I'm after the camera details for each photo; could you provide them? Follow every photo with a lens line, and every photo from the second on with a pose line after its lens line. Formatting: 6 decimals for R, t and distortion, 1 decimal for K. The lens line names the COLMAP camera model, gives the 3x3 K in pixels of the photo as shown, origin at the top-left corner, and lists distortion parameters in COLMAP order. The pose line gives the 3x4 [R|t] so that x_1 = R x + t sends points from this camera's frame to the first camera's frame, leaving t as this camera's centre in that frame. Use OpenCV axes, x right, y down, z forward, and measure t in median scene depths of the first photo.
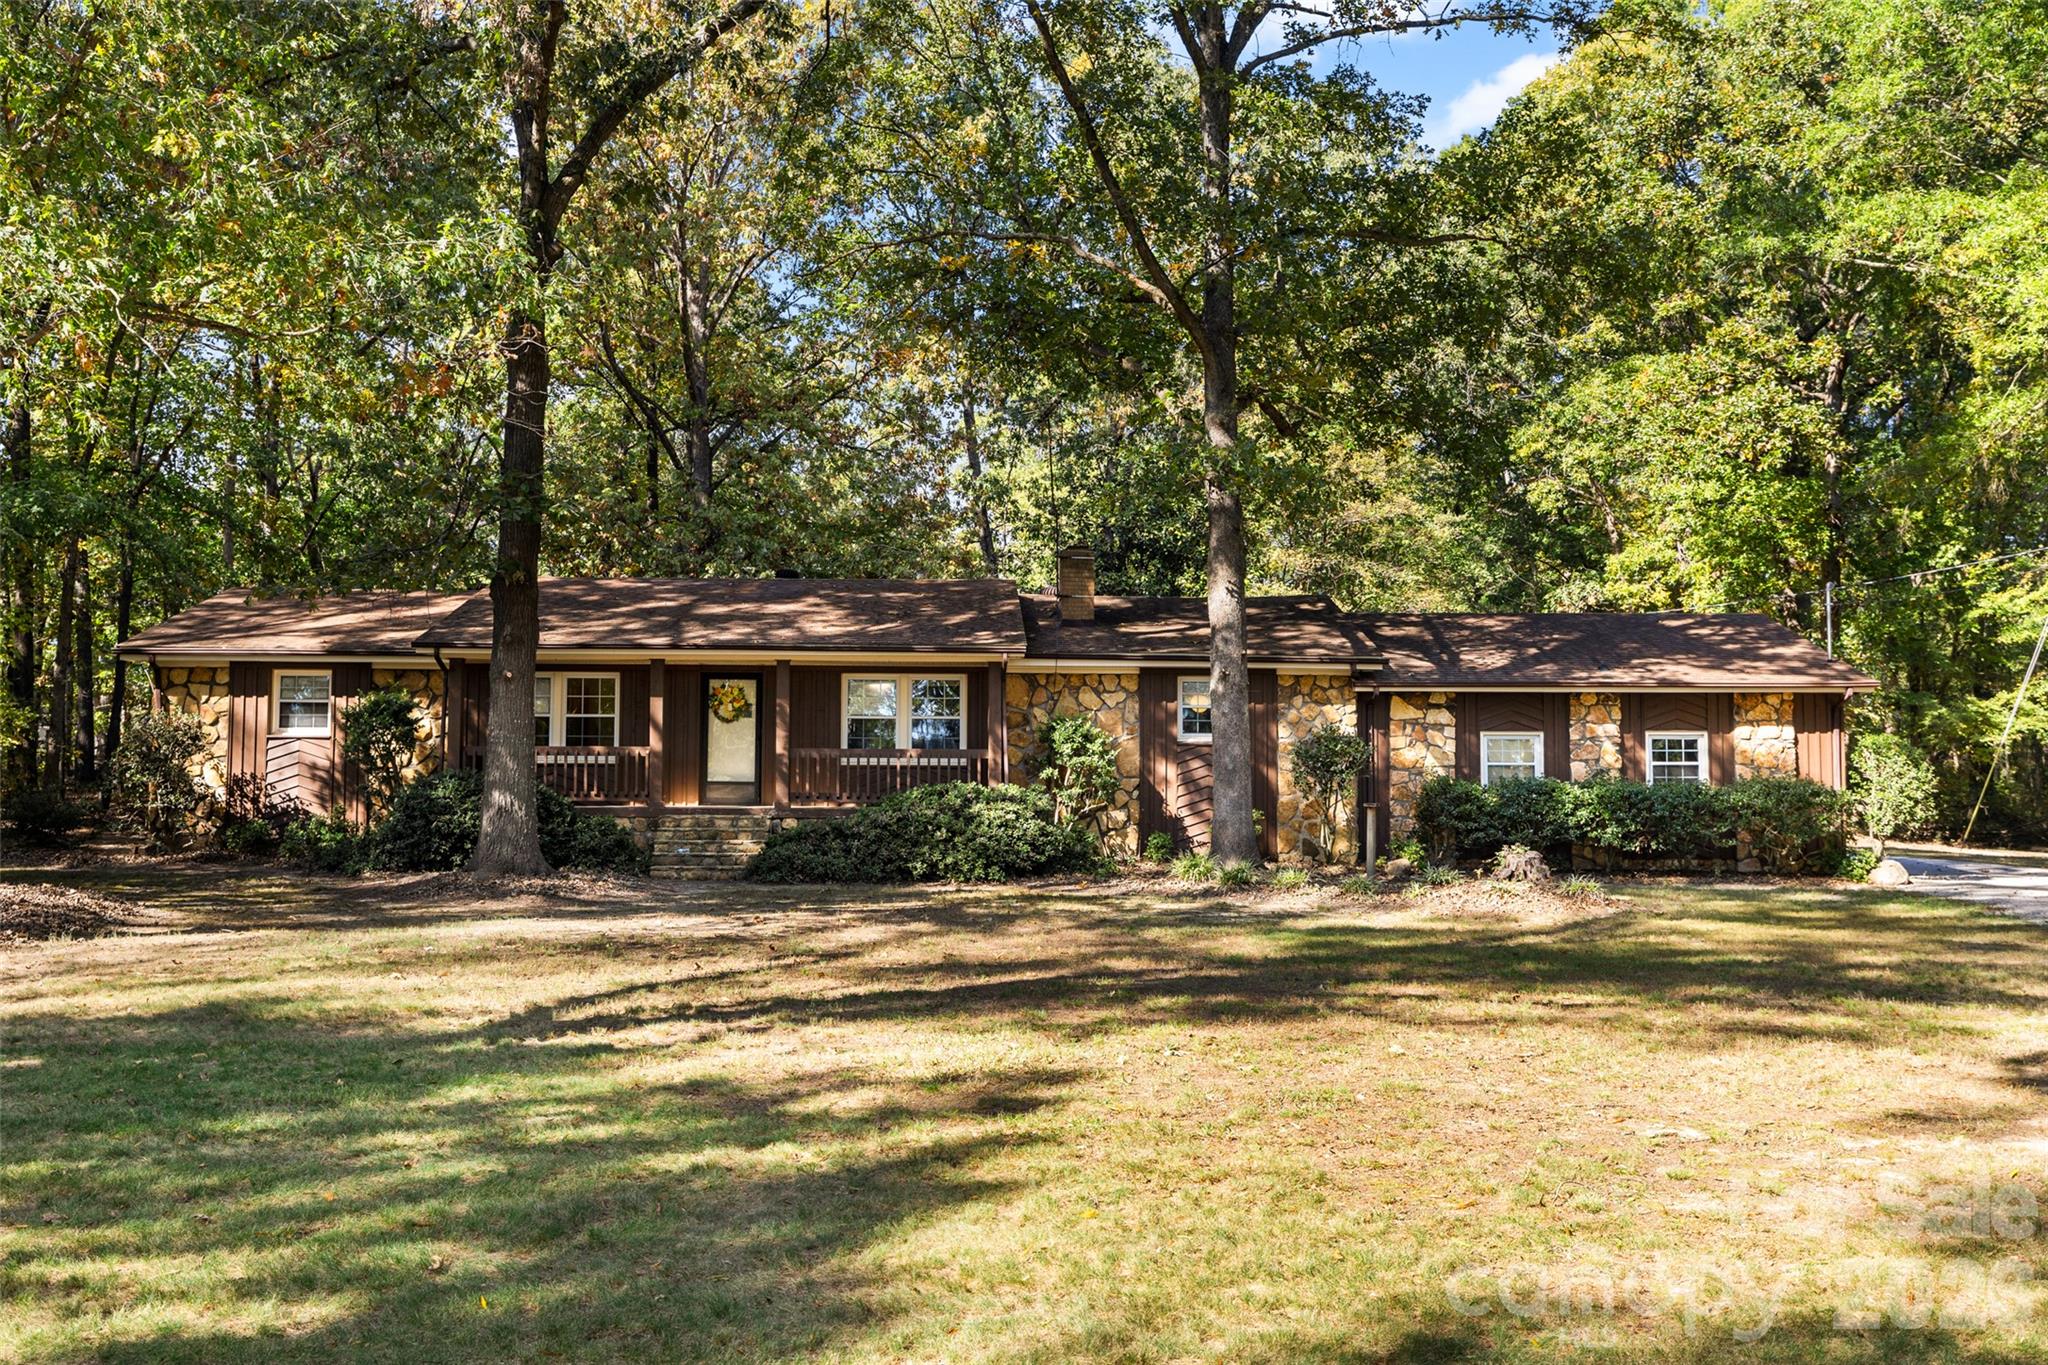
lens RADIAL K [[1906.2, 0, 1024.0], [0, 1906.2, 682.5], [0, 0, 1]] dist [-0.021856, -0.007534]
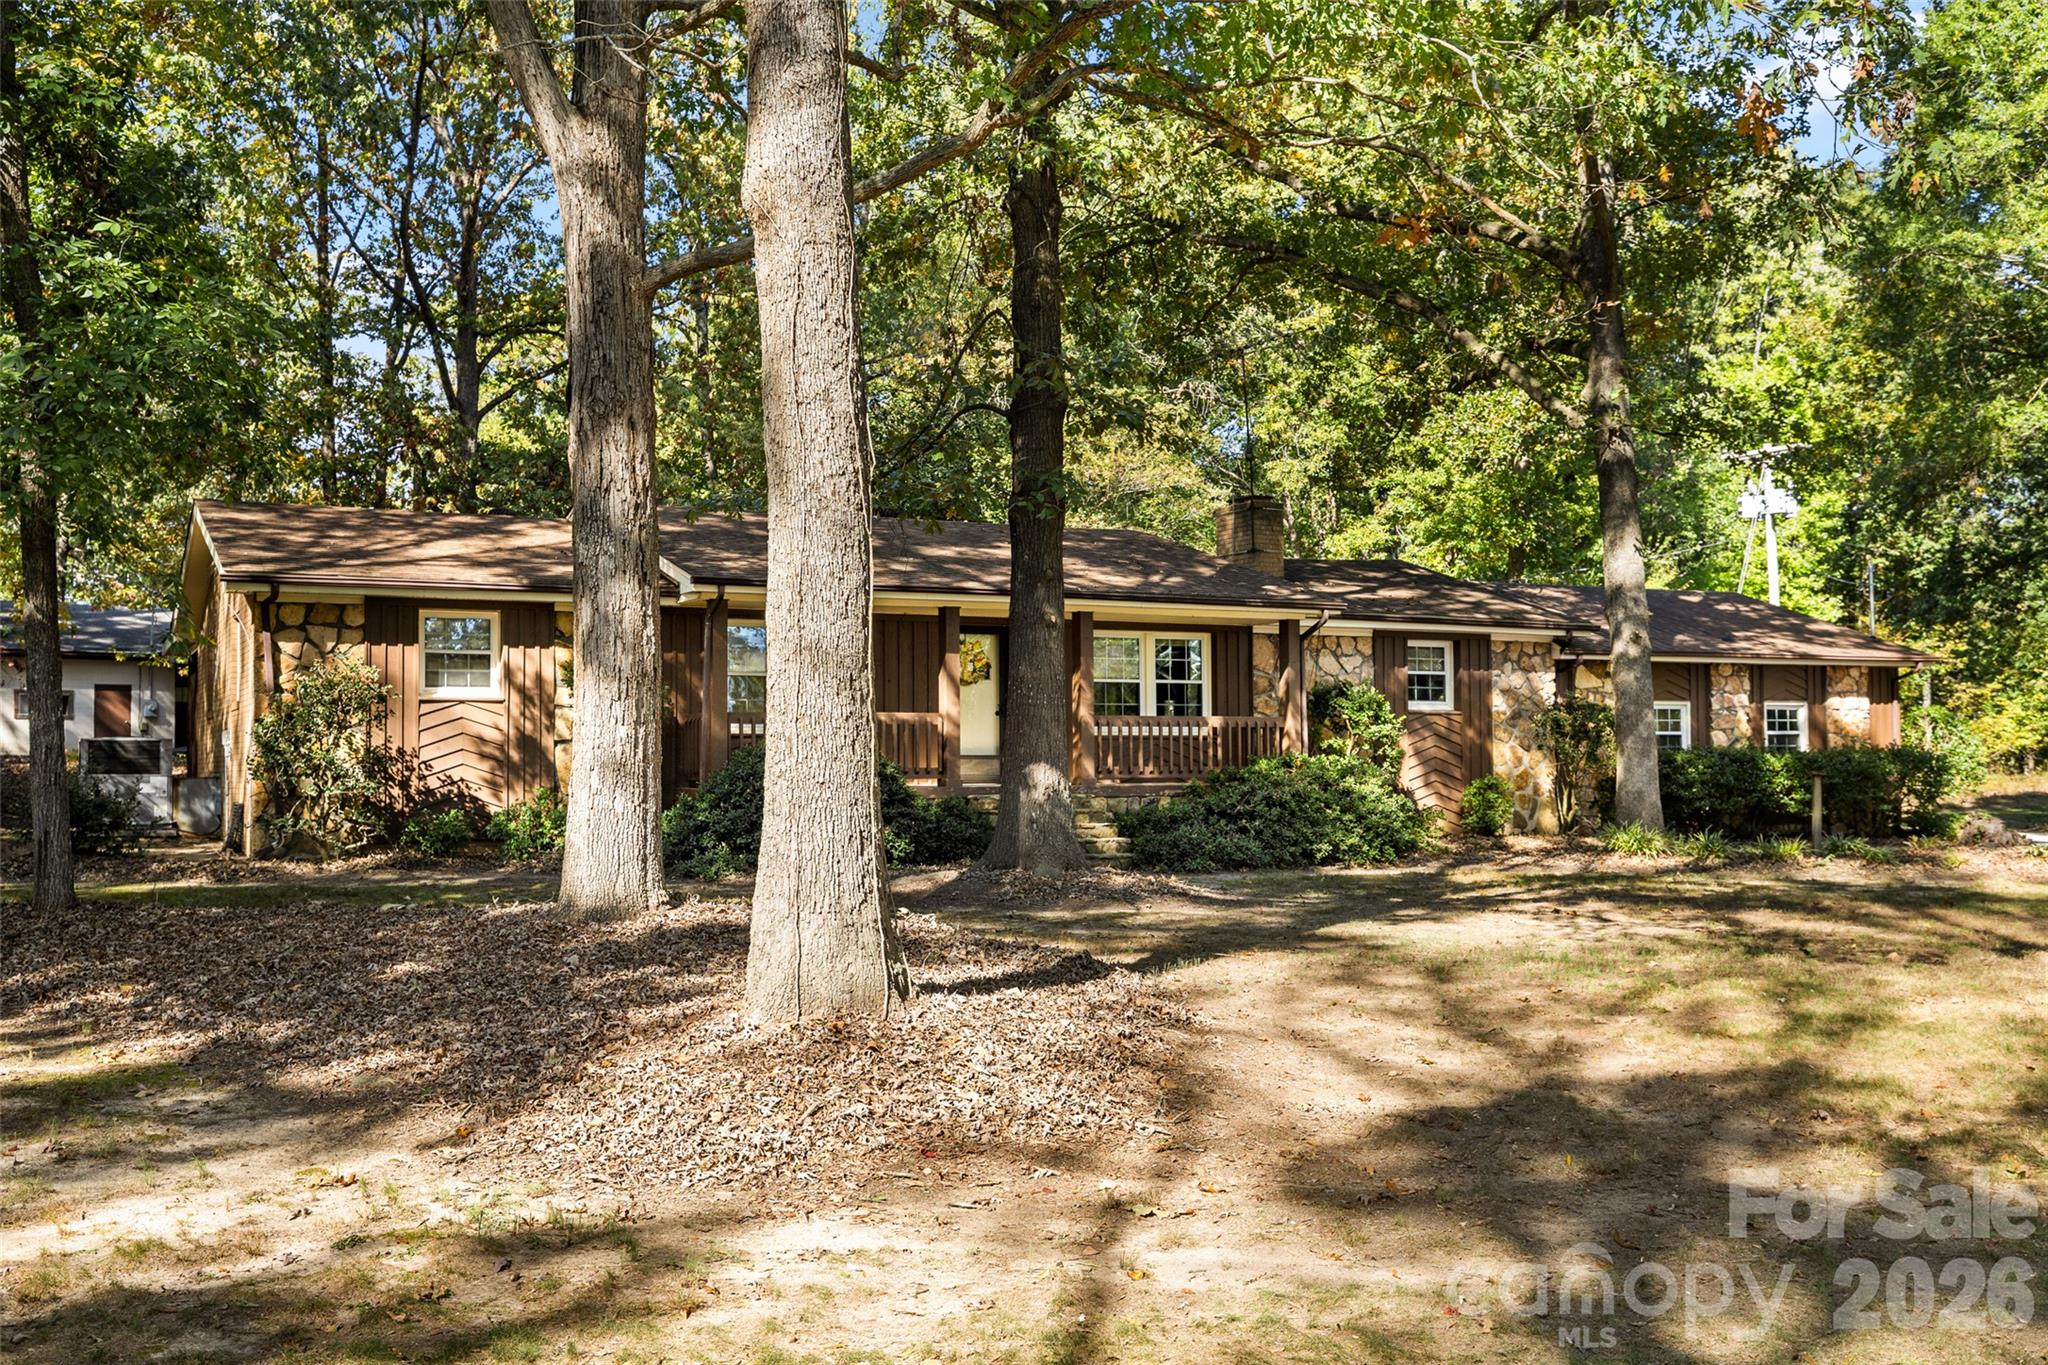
lens RADIAL K [[1906.2, 0, 1024.0], [0, 1906.2, 682.5], [0, 0, 1]] dist [-0.021856, -0.007534]
pose [[0.915425, 0.009107, 0.402386, -0.442893], [-0.013267, 0.999883, 0.007552, 0.012350], [-0.402270, -0.012252, 0.915439, 0.204372]]
